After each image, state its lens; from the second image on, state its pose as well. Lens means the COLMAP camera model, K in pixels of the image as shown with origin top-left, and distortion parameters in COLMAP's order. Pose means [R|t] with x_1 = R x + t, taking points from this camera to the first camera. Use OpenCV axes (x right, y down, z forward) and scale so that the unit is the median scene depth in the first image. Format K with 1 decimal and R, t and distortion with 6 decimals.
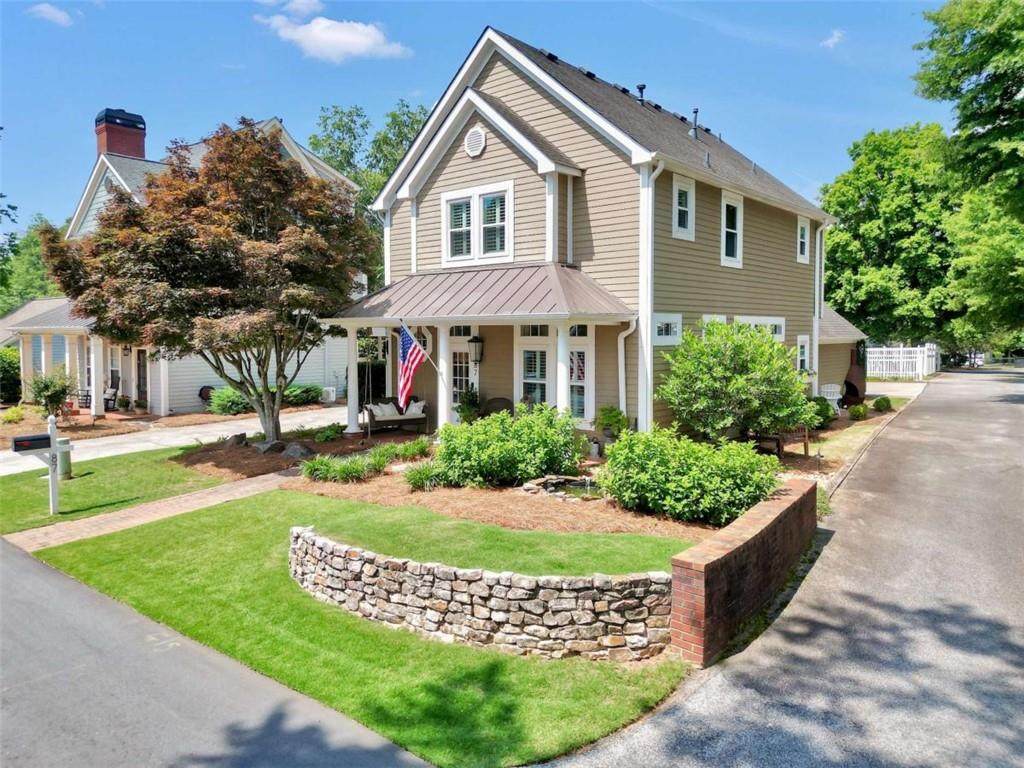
lens RADIAL K [[721.9, 0, 513.2], [0, 721.9, 378.9], [0, 0, 1]] dist [0.072359, -0.059847]
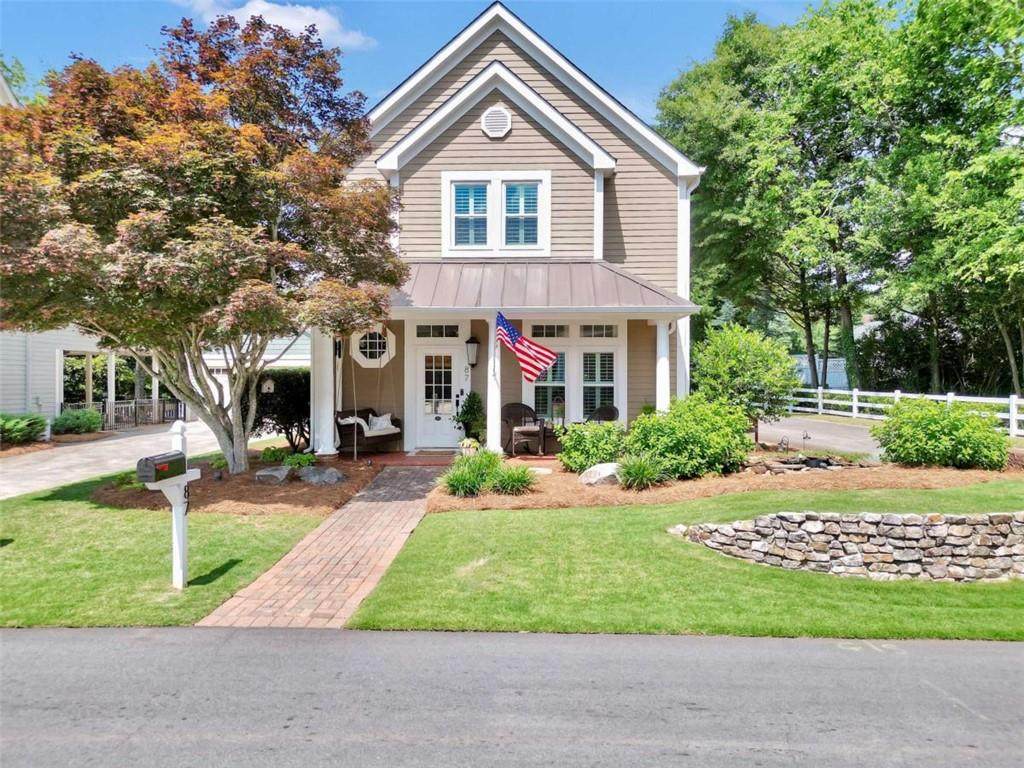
lens RADIAL K [[737.9, 0, 512.0], [0, 737.9, 384.0], [0, 0, 1]] dist [0.091471, -0.074023]
pose [[0.775295, -0.001551, 0.631597, -0.634267], [0.035788, 0.998498, -0.041478, 0.042168], [-0.630584, 0.054761, 0.774187, 0.284389]]
